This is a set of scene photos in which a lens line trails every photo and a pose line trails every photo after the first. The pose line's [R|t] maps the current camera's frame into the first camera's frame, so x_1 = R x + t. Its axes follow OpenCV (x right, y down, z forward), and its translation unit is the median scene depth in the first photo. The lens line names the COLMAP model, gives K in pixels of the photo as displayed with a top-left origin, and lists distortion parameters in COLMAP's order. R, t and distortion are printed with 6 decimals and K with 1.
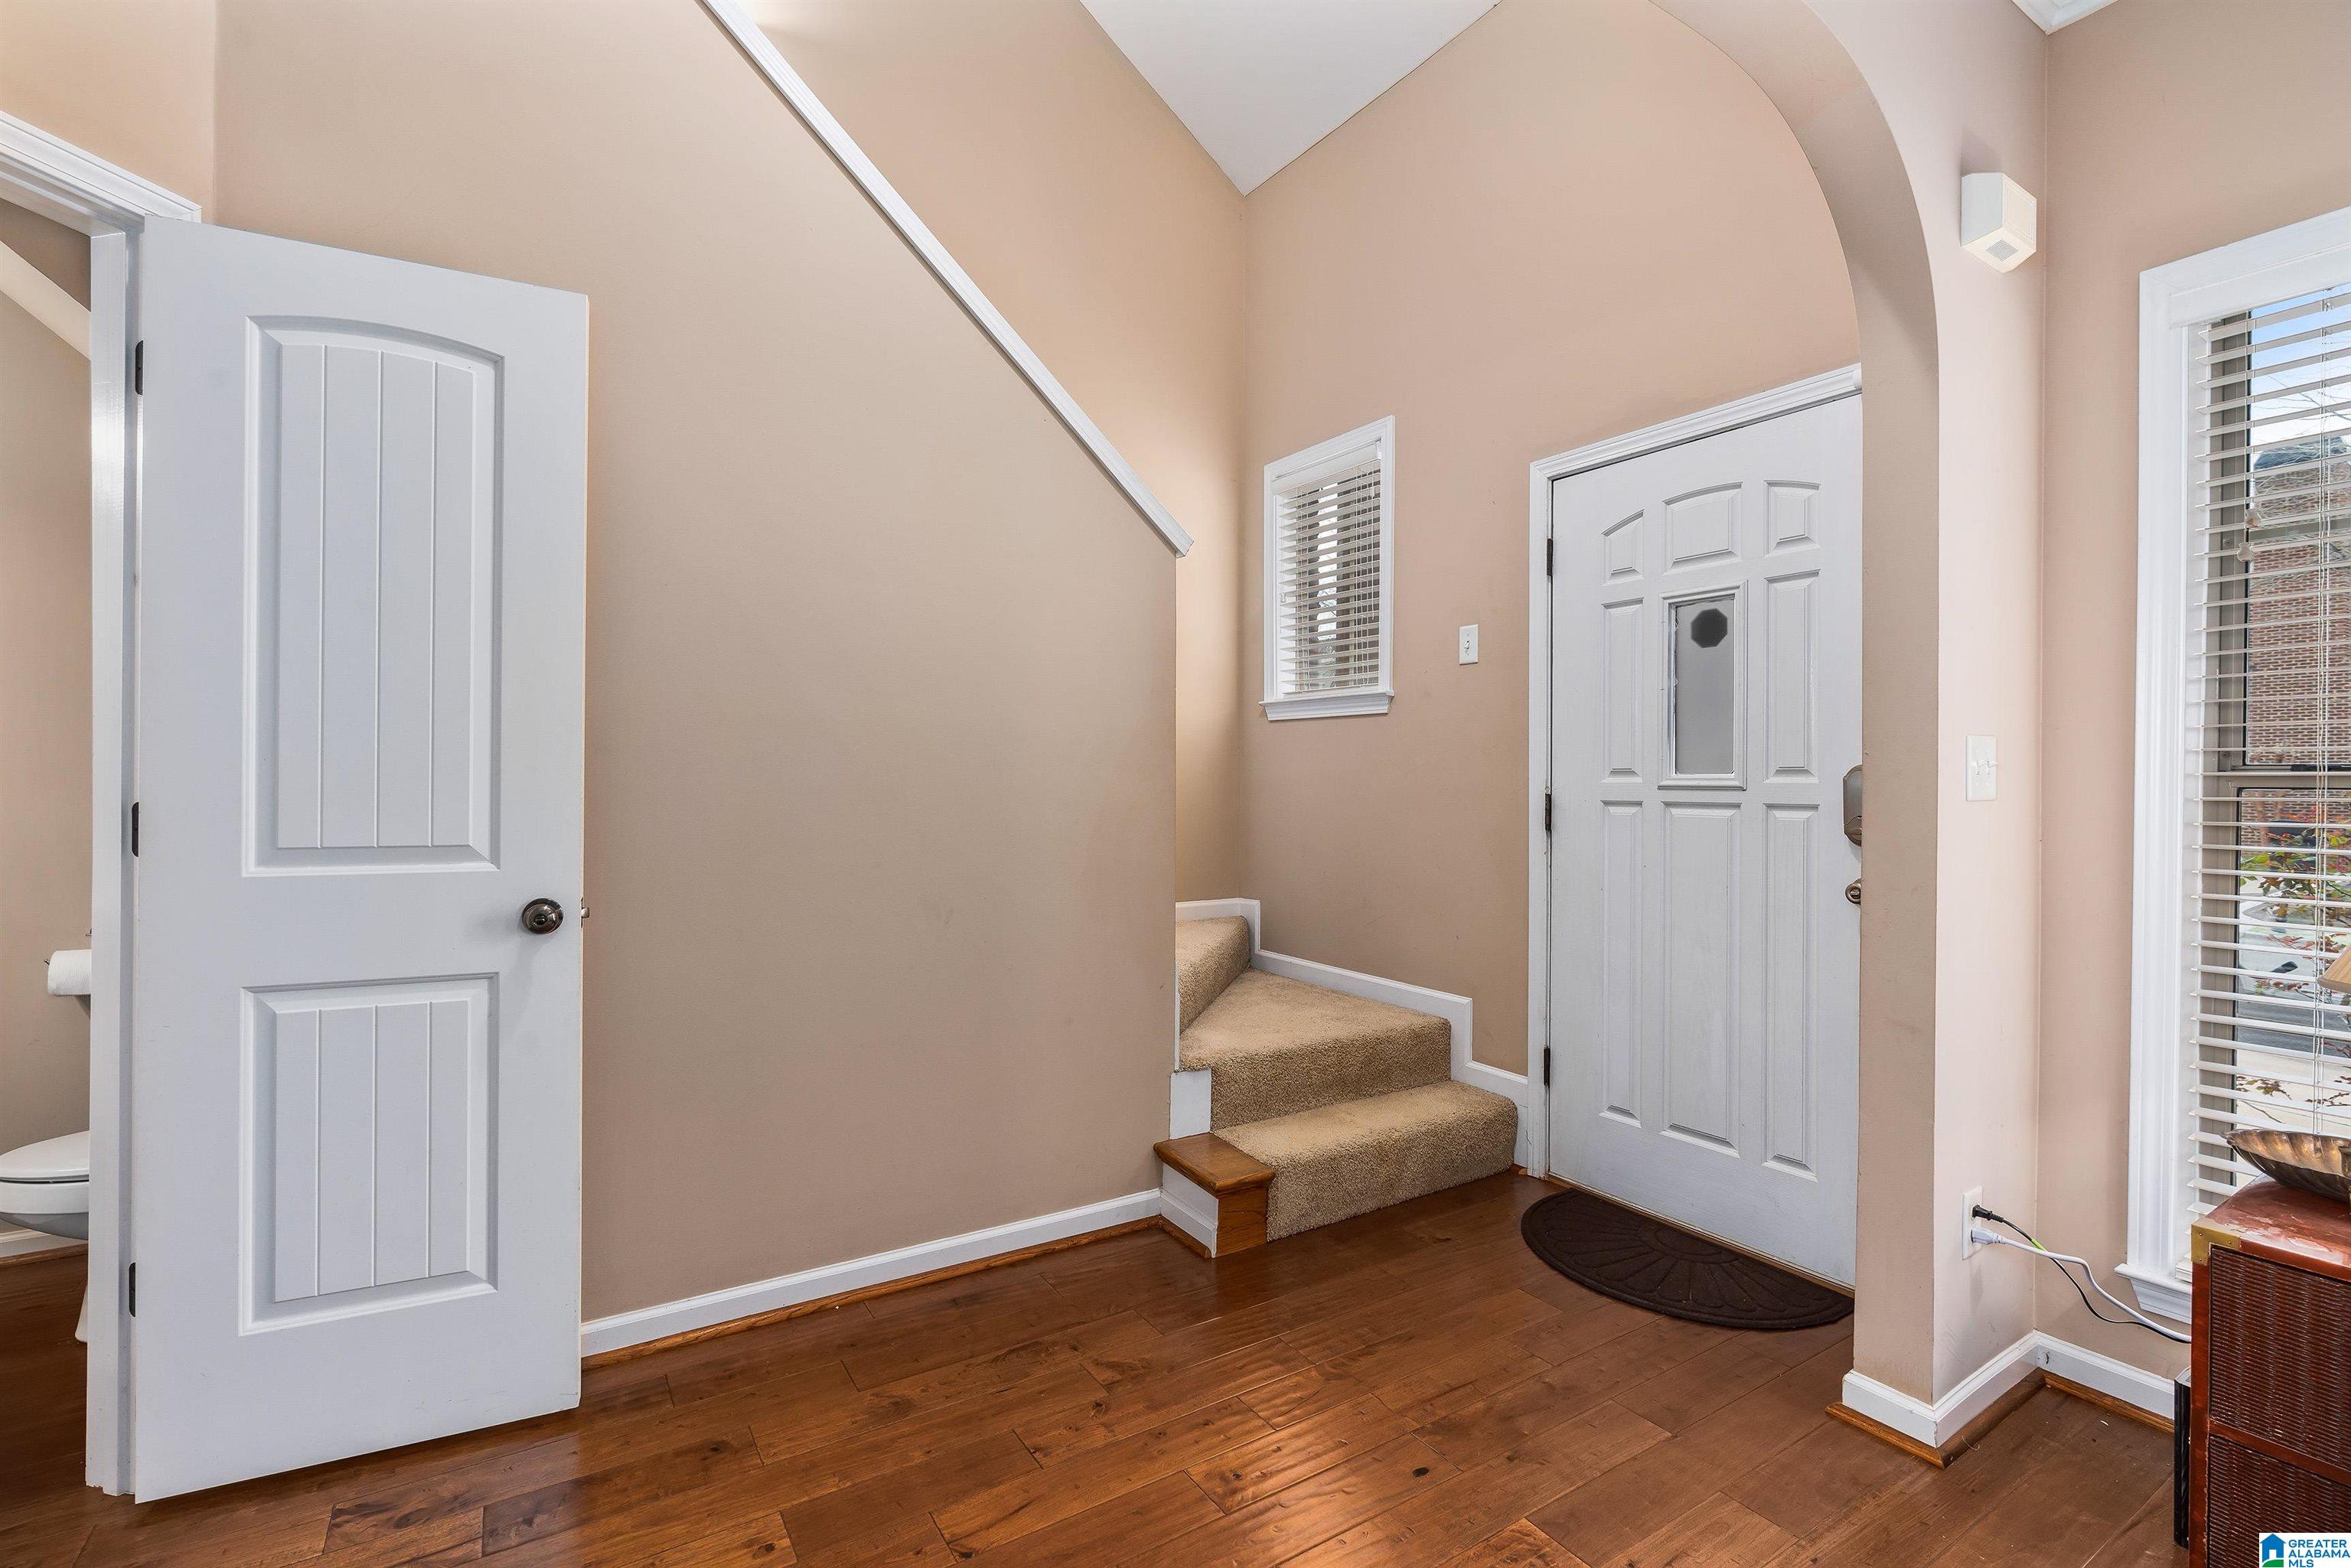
lens RADIAL K [[1076.8, 0, 1172.9], [0, 1076.8, 786.5], [0, 0, 1]] dist [-0.002130, -0.001120]
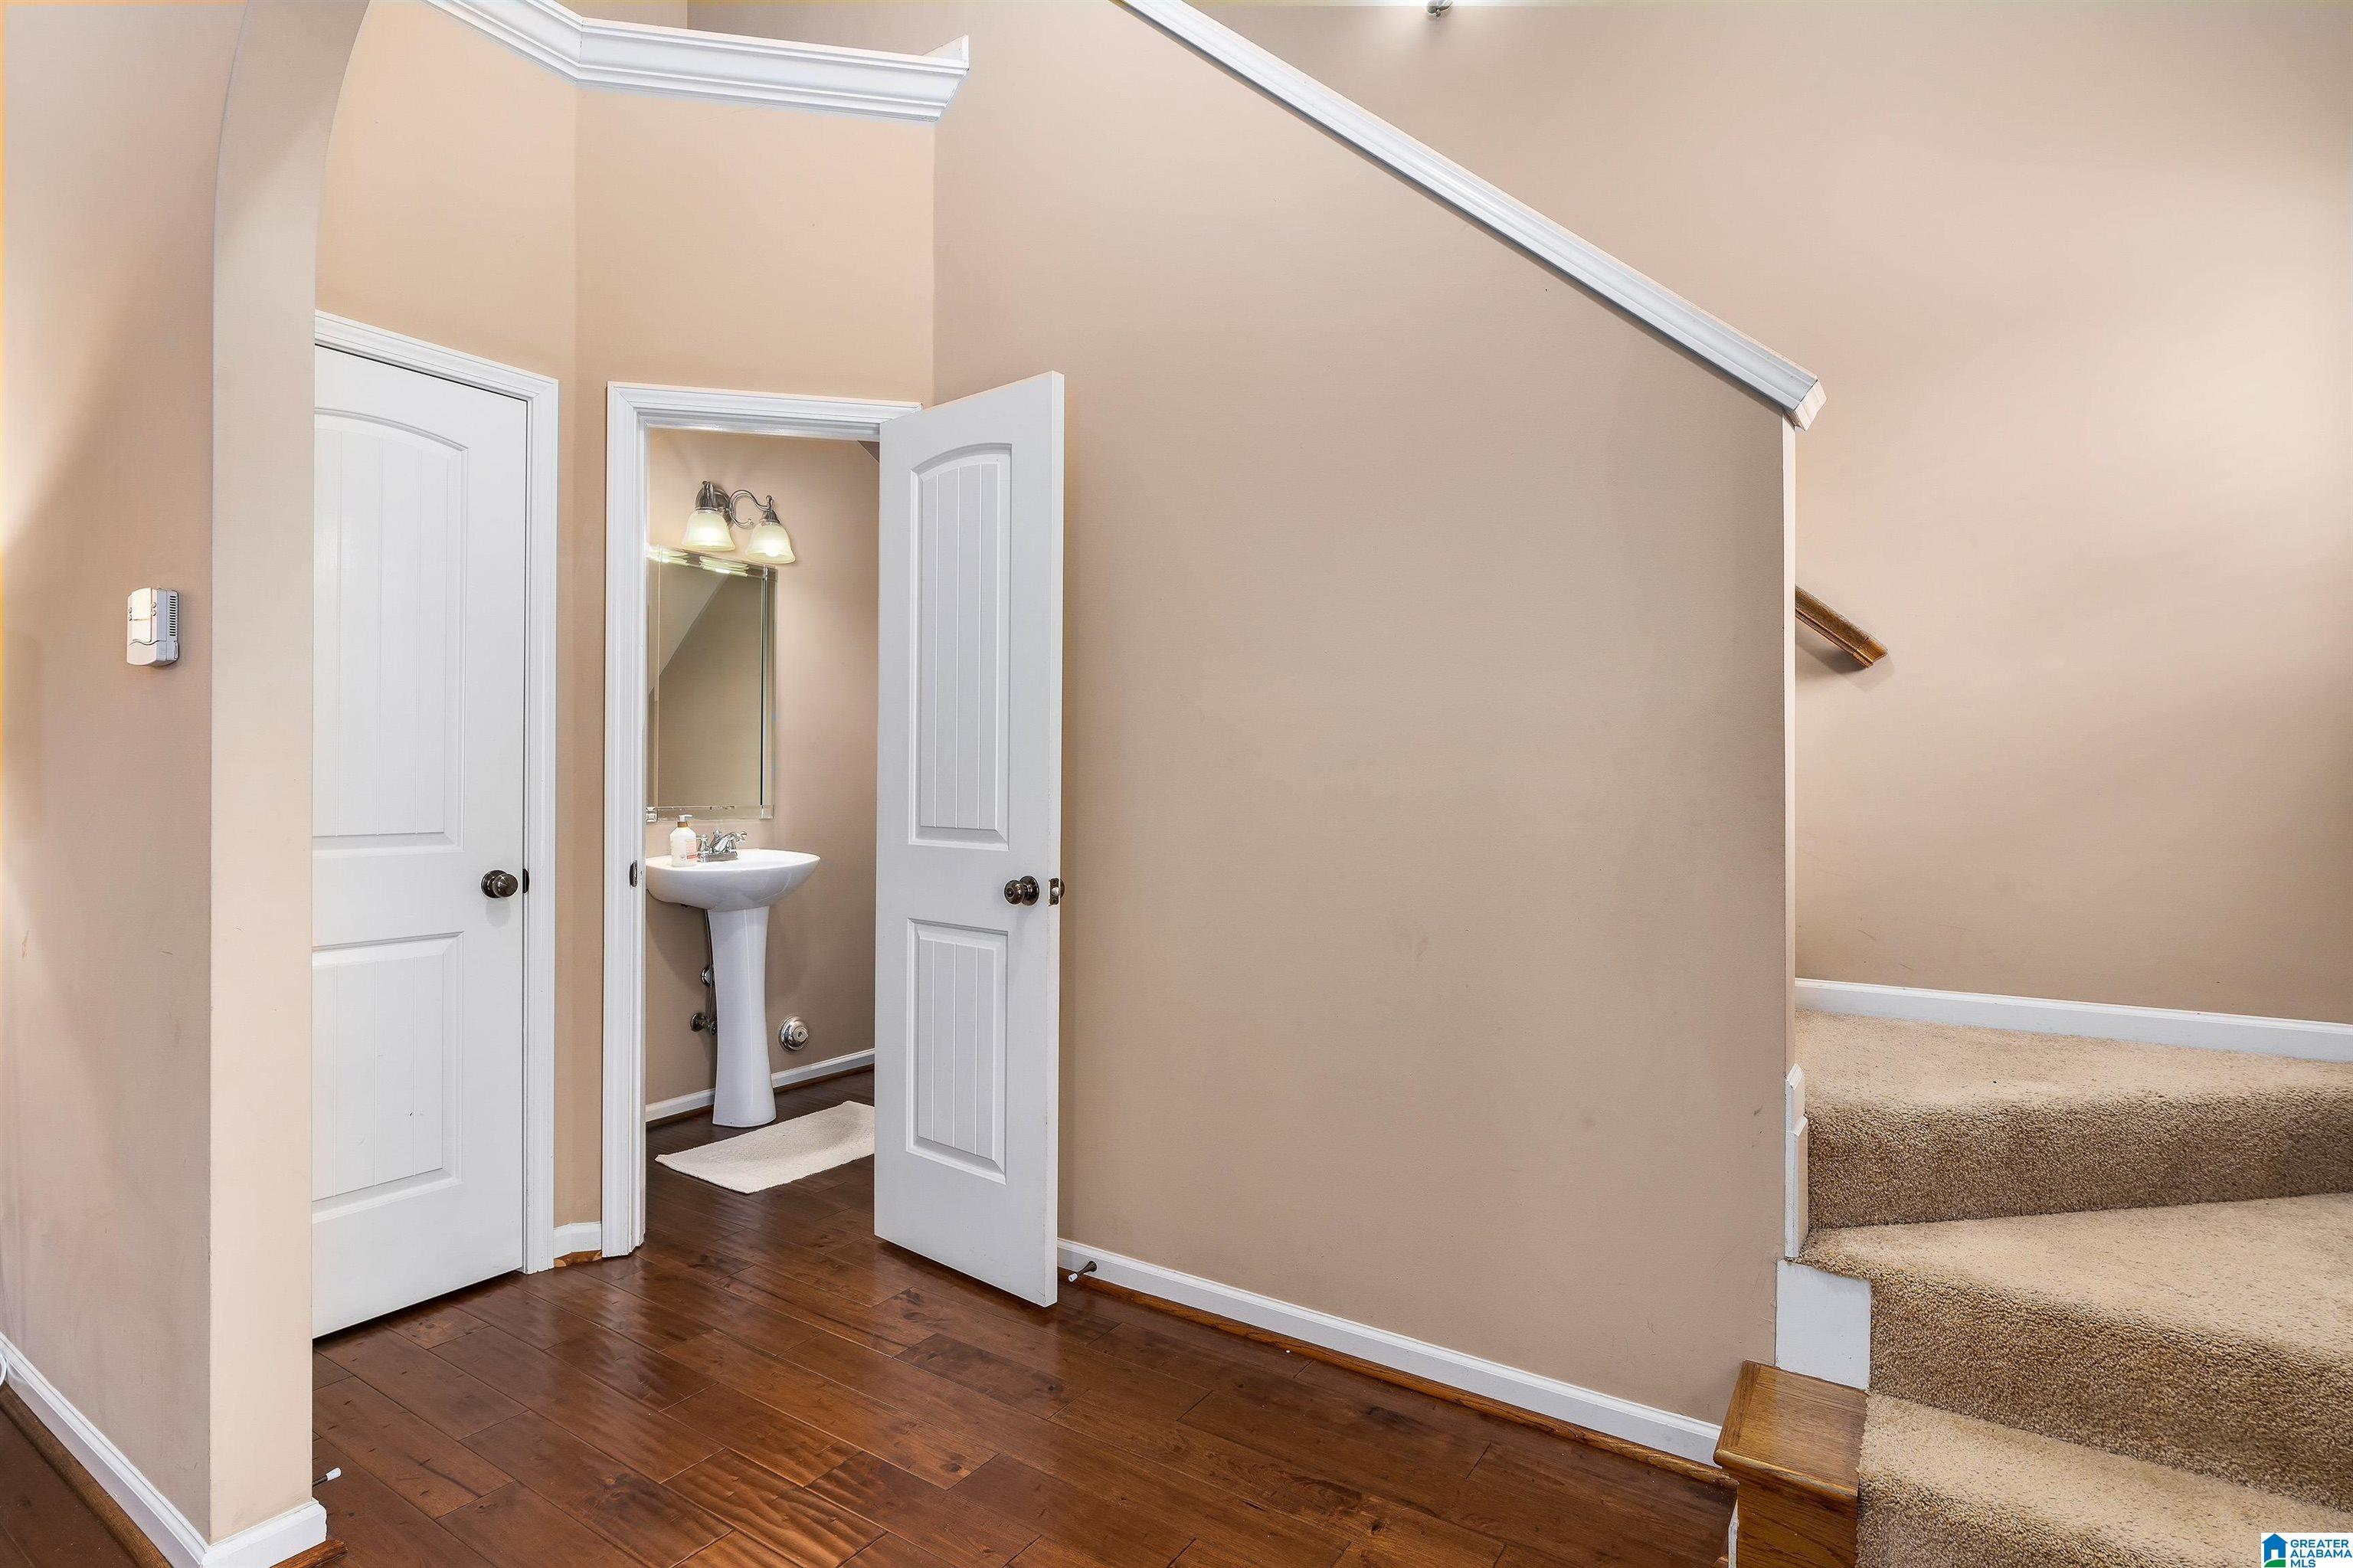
lens RADIAL K [[1205.9, 0, 1178.0], [0, 1205.9, 786.4], [0, 0, 1]] dist [0.003487, -0.000300]
pose [[0.384501, 0.004222, -0.923115, 0.719014], [-0.005742, 0.999981, 0.002182, -0.002105], [0.923107, 0.004461, 0.384518, 0.606458]]
